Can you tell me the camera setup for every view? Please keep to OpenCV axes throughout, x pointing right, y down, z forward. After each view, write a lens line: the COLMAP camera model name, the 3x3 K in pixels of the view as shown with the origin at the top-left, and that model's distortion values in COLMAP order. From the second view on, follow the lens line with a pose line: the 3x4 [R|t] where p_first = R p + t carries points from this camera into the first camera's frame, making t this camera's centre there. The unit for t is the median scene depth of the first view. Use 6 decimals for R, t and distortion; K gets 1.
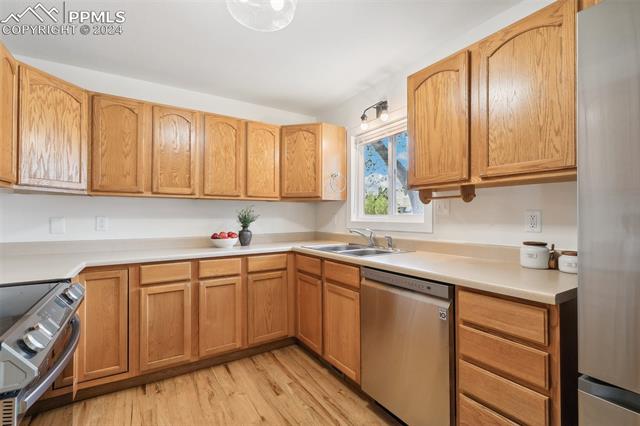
lens RADIAL K [[291.1, 0, 316.7], [0, 291.1, 214.3], [0, 0, 1]] dist [0.007482, -0.000770]
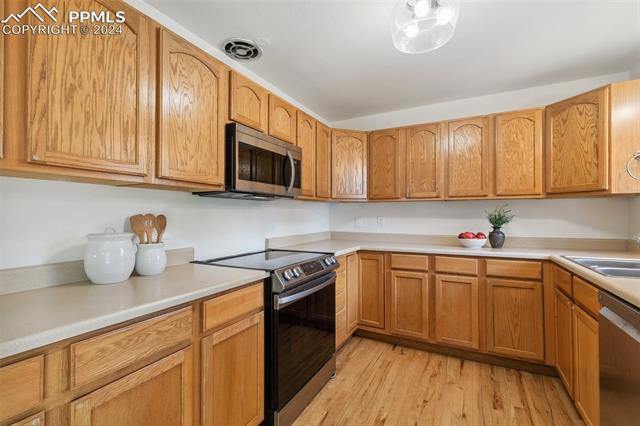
lens RADIAL K [[291.1, 0, 316.7], [0, 291.1, 214.3], [0, 0, 1]] dist [0.007482, -0.000770]
pose [[0.498163, -0.002764, -0.867079, 0.330013], [0.005853, 0.999983, 0.000174, -0.005031], [0.867063, -0.005162, 0.498171, 0.036364]]
